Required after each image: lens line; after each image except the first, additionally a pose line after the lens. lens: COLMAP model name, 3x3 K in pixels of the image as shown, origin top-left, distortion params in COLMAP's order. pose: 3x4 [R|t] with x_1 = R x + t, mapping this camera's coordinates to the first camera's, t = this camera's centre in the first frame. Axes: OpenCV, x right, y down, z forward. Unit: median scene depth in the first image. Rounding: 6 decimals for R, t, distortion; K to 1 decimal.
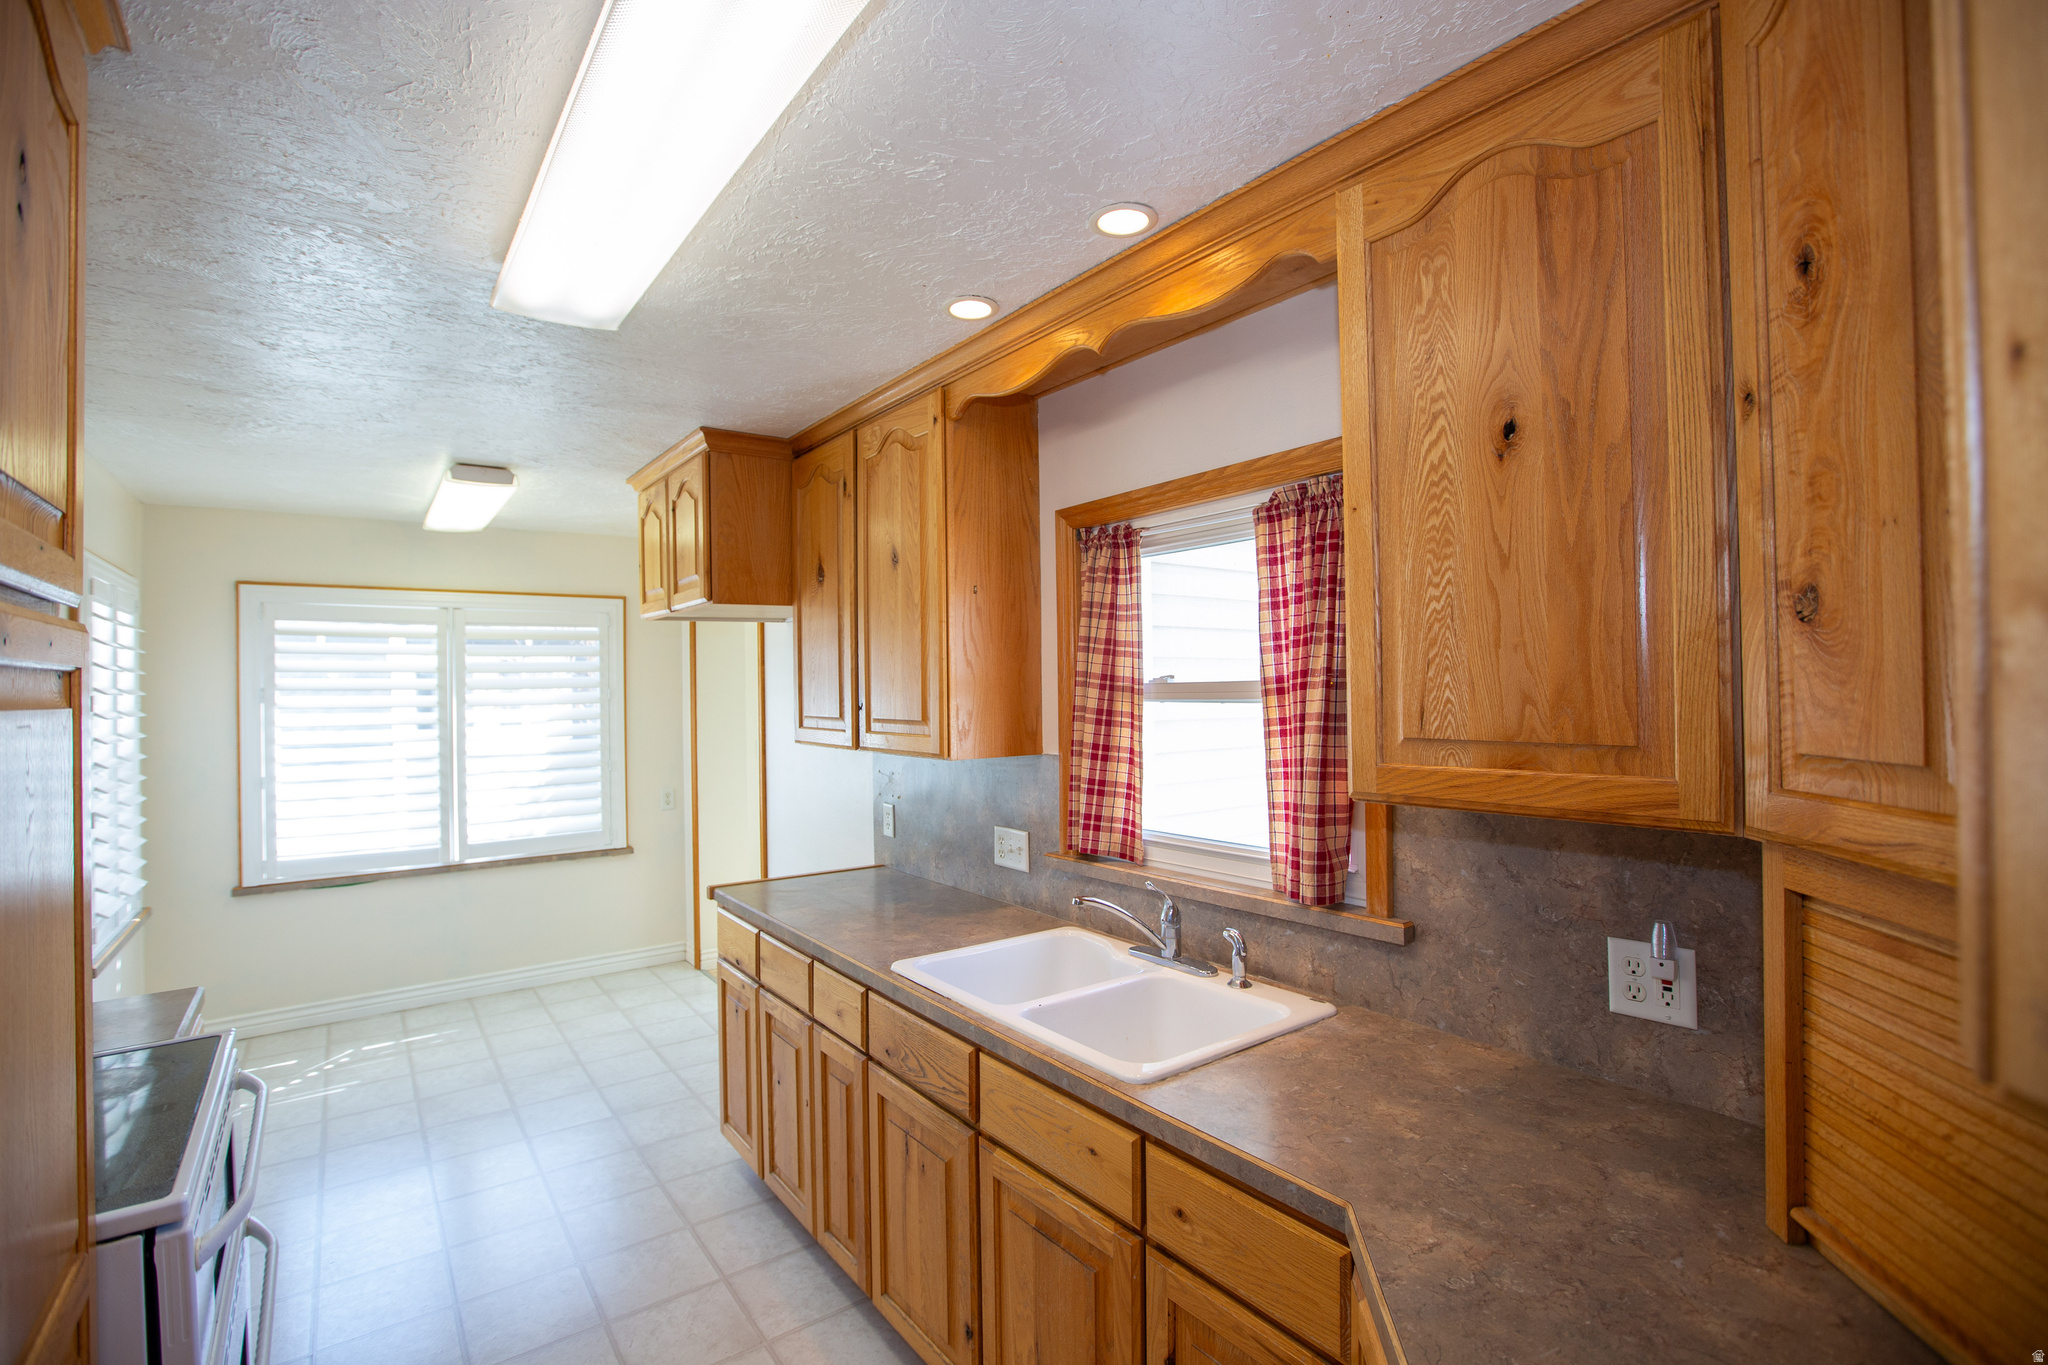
lens RADIAL K [[946.2, 0, 1021.5], [0, 946.2, 689.4], [0, 0, 1]] dist [-0.006408, 0.000378]
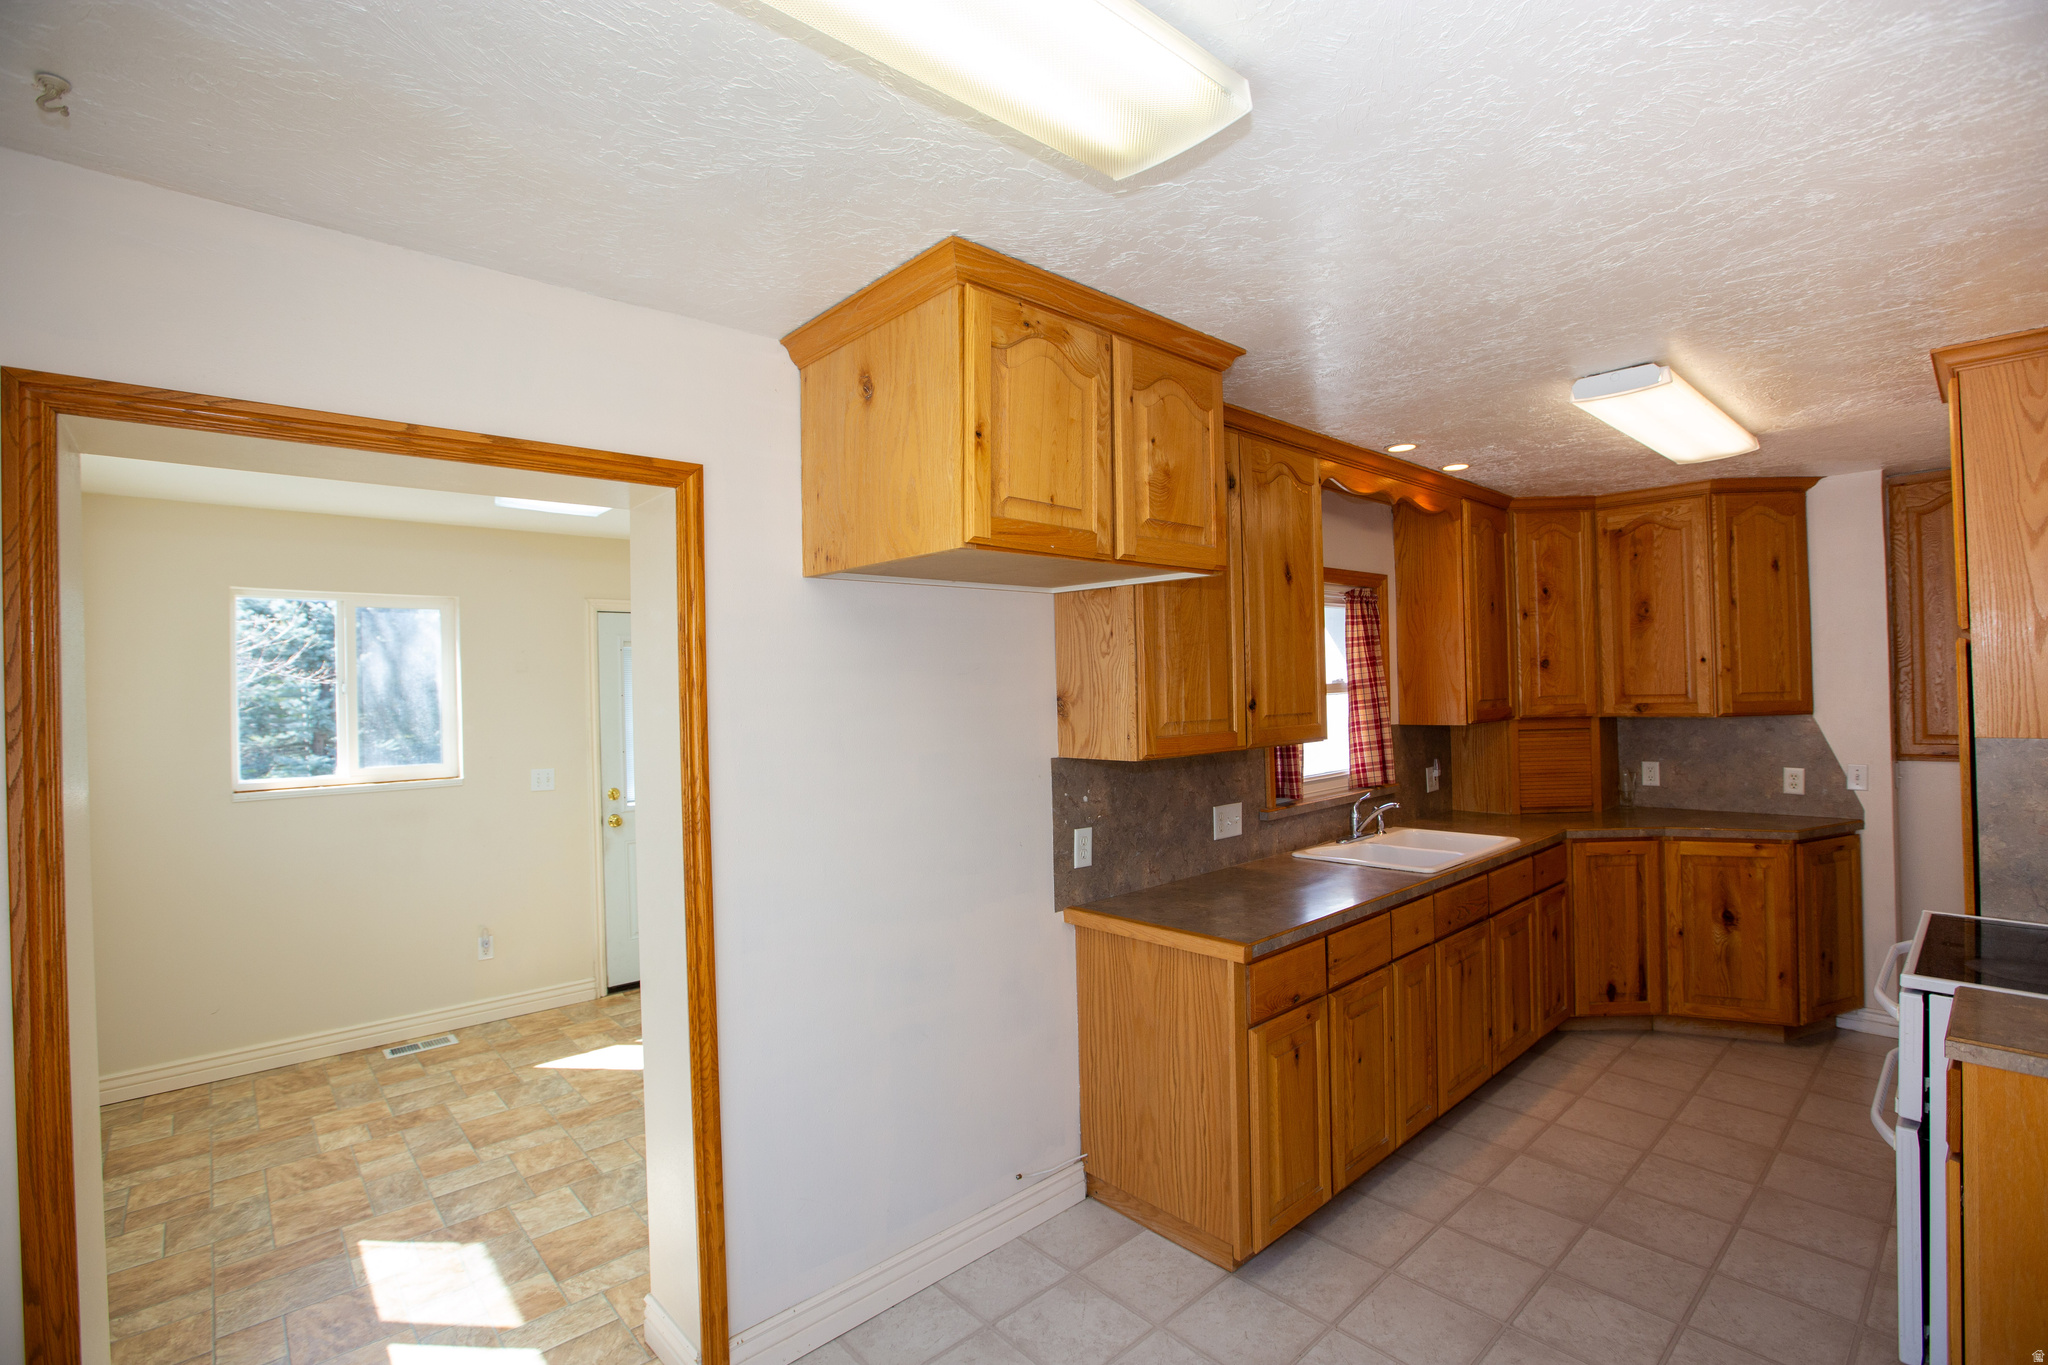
lens RADIAL K [[946.2, 0, 1024.3], [0, 946.2, 683.4], [0, 0, 1]] dist [-0.006408, 0.000378]
pose [[-0.124936, 0.014001, 0.992066, -1.439357], [0.012690, 0.999841, -0.012512, 0.008140], [-0.992084, 0.011026, -0.125094, 1.719232]]
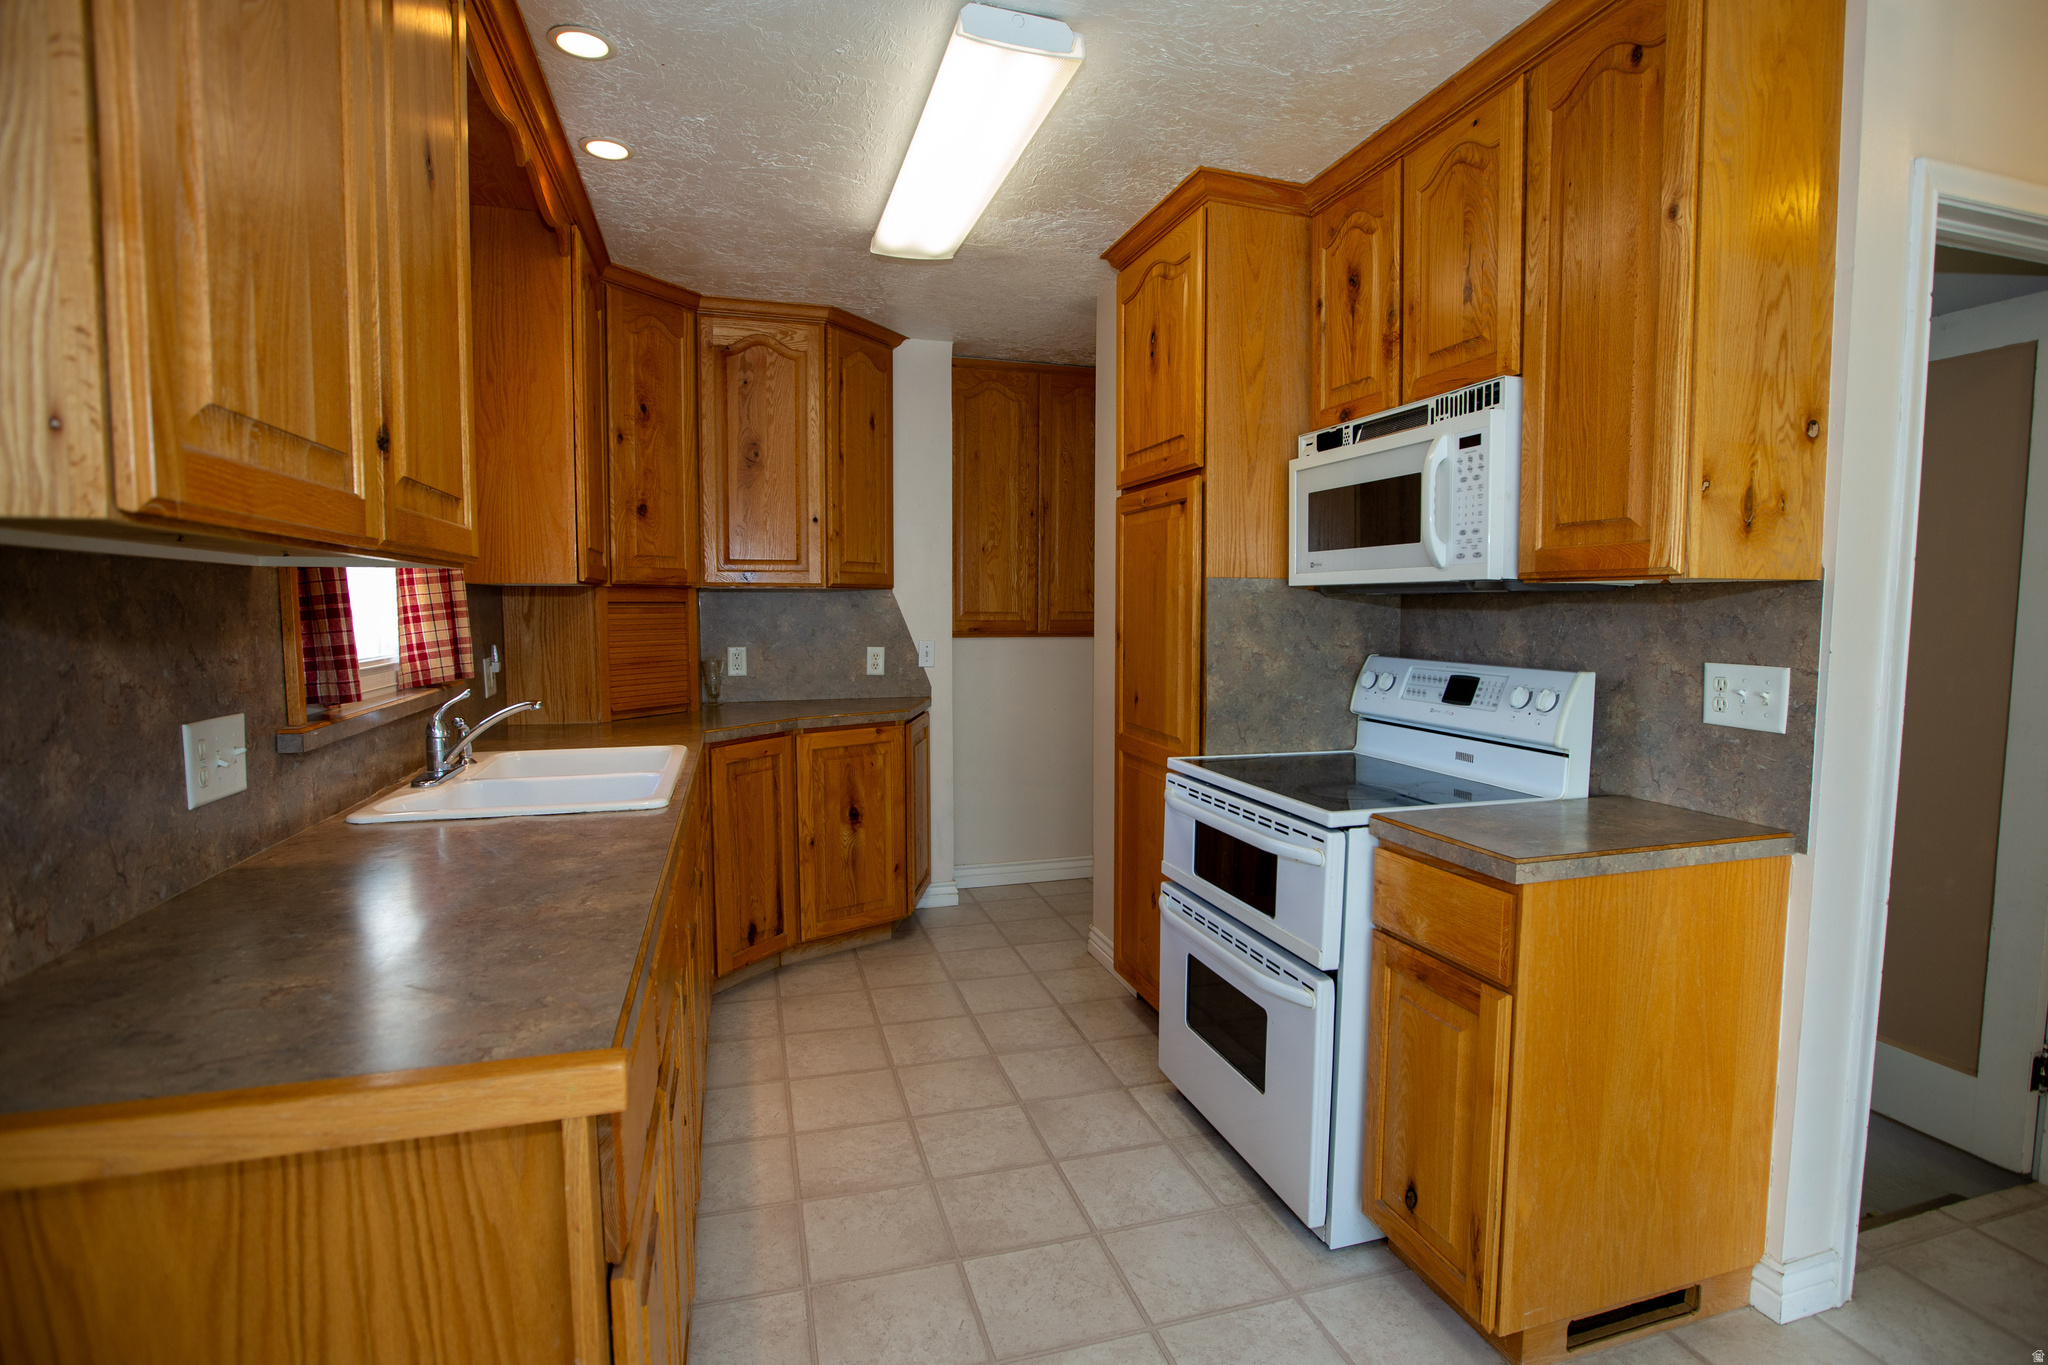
lens RADIAL K [[1007.4, 0, 1079.4], [0, 1007.4, 685.6], [0, 0, 1]] dist [-0.049918, 0.002546]
pose [[-0.956565, -0.020879, 0.290771, -0.695858], [-0.003462, 0.998175, 0.060285, 0.125851], [-0.291500, 0.056660, -0.954891, 1.647018]]
